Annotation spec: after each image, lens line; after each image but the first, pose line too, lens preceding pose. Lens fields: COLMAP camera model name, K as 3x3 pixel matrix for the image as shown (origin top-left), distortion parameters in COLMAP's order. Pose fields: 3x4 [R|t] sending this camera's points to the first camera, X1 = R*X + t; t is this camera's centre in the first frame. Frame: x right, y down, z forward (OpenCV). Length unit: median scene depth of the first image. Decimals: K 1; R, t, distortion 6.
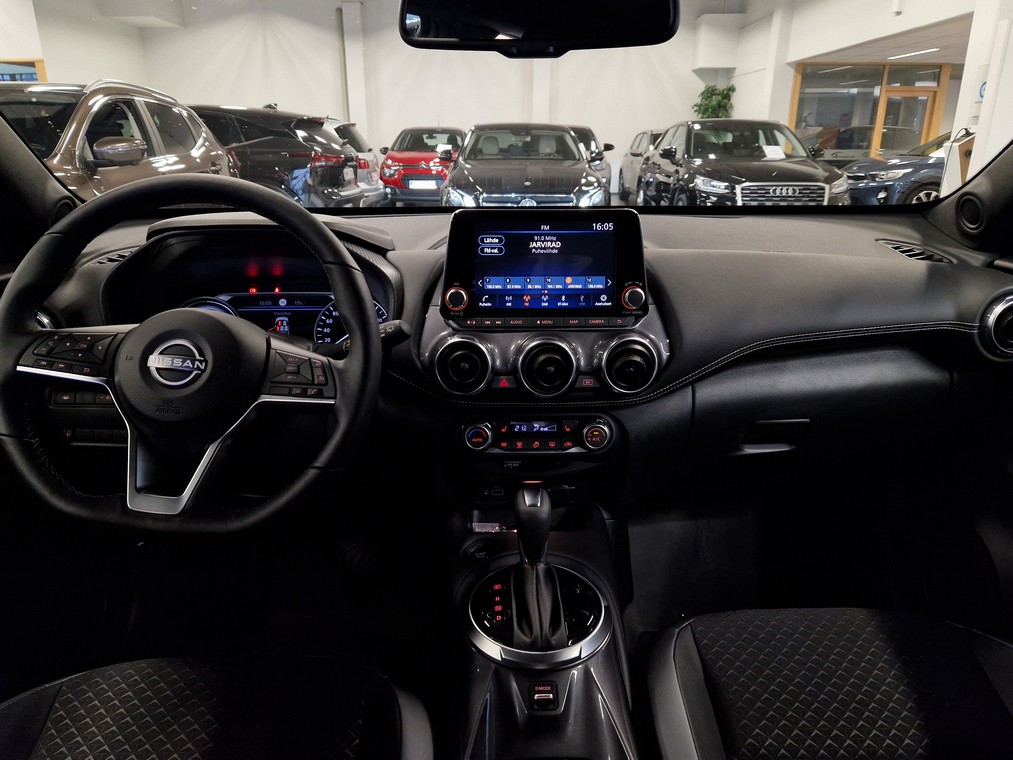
lens RADIAL K [[706.6, 0, 512.8], [0, 706.6, 376.1], [0, 0, 1]] dist [0.026285, -0.008210]
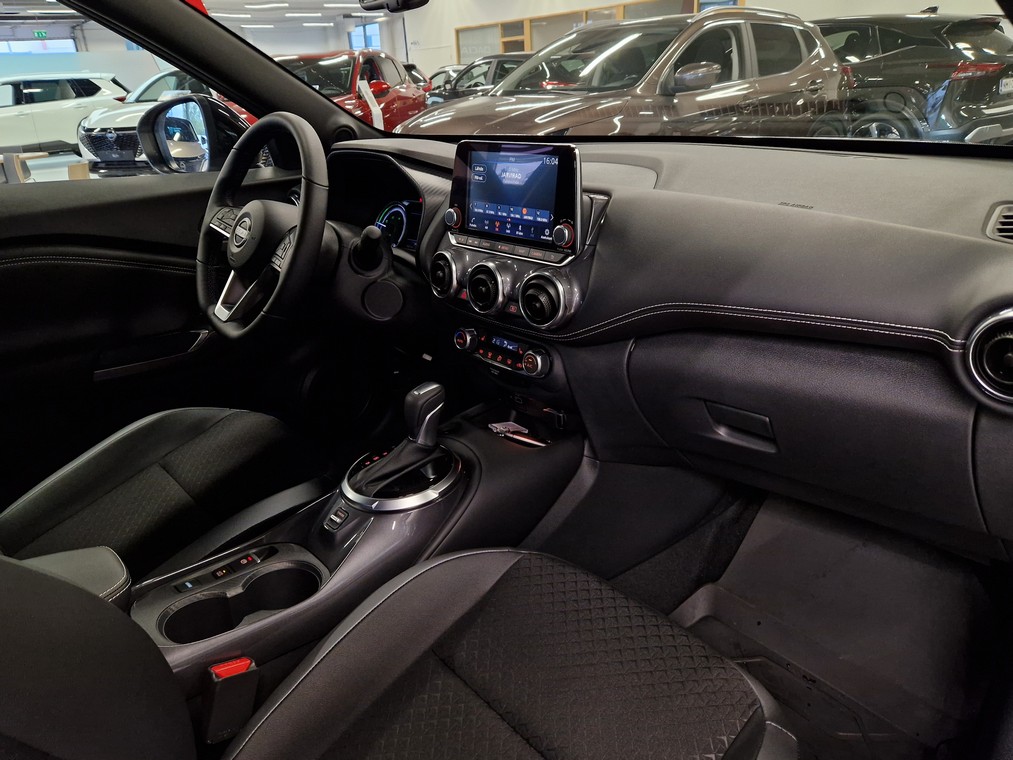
lens RADIAL K [[719.9, 0, 506.5], [0, 719.9, 380.0], [0, 0, 1]] dist [0.021943, -0.004767]
pose [[0.633002, 0.263625, -0.727881, 0.804109], [-0.187214, 0.964453, 0.186496, -0.077309], [0.751172, 0.018217, 0.659855, 0.238664]]
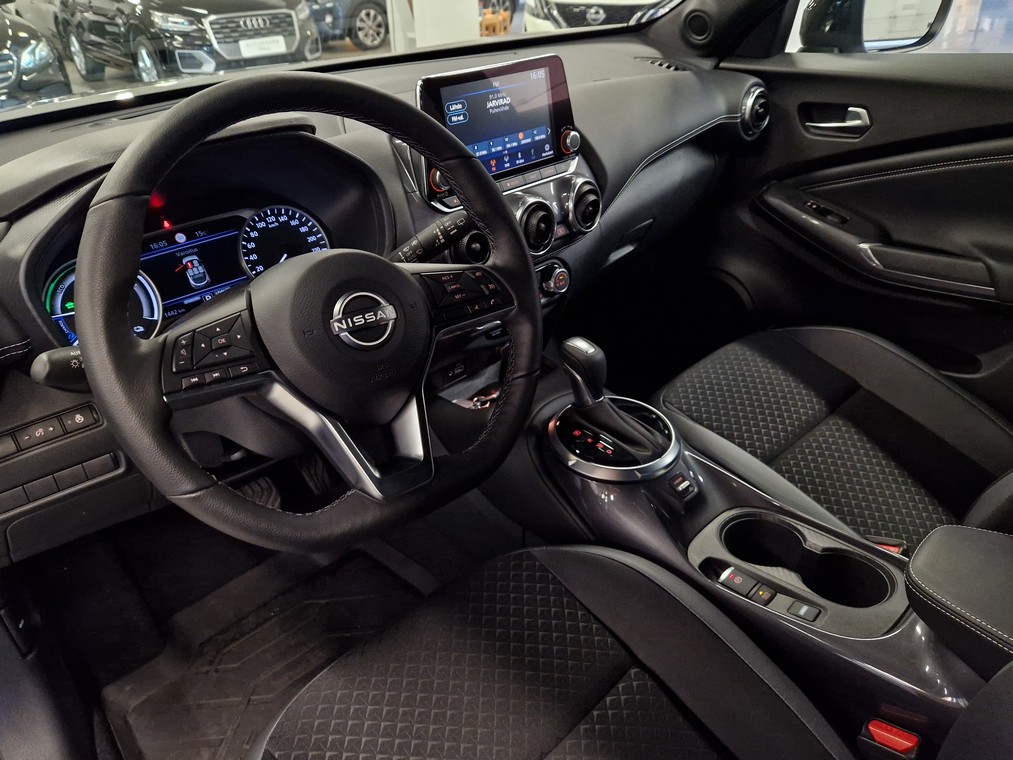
lens RADIAL K [[706.6, 0, 512.8], [0, 706.6, 376.1], [0, 0, 1]] dist [0.026285, -0.008210]
pose [[0.745698, -0.370633, 0.553683, -0.540797], [0.248945, 0.925804, 0.284451, -0.095662], [-0.618029, -0.074278, 0.782638, 0.168178]]
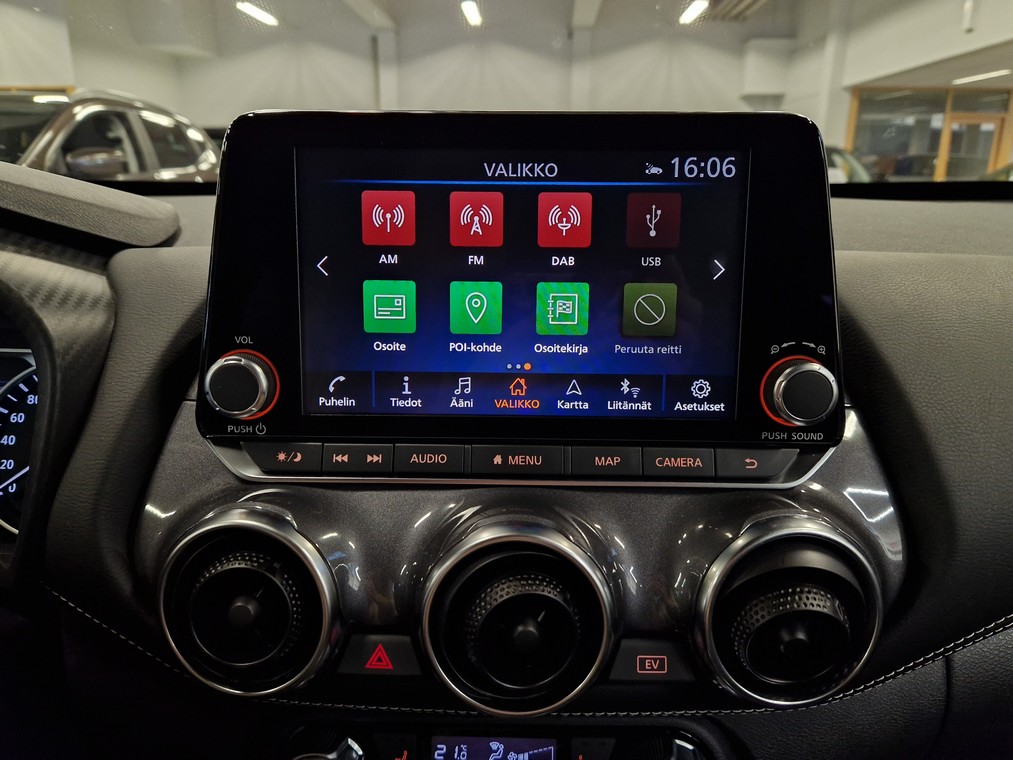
lens RADIAL K [[719.9, 0, 506.5], [0, 719.9, 380.0], [0, 0, 1]] dist [0.021943, -0.004767]
pose [[0.998223, 0.016985, -0.057109, 0.051823], [-0.019348, 0.998968, -0.041090, -0.087913], [0.056352, 0.042122, 0.997522, 0.589633]]
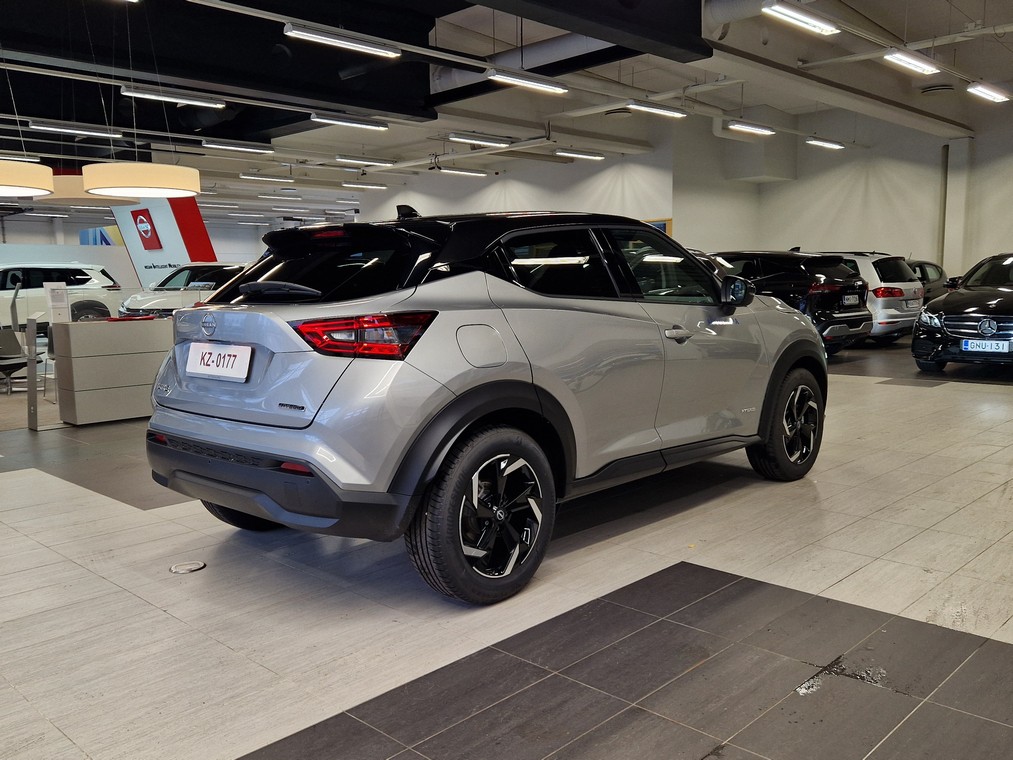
lens RADIAL K [[862.9, 0, 506.5], [0, 862.9, 380.0], [0, 0, 1]] dist [0.103537, -0.123694]
pose [[0.708504, 0.067189, -0.702501, 3.292989], [-0.205175, 0.972068, -0.113958, 1.067766], [0.675222, 0.224875, 0.702500, -3.167363]]
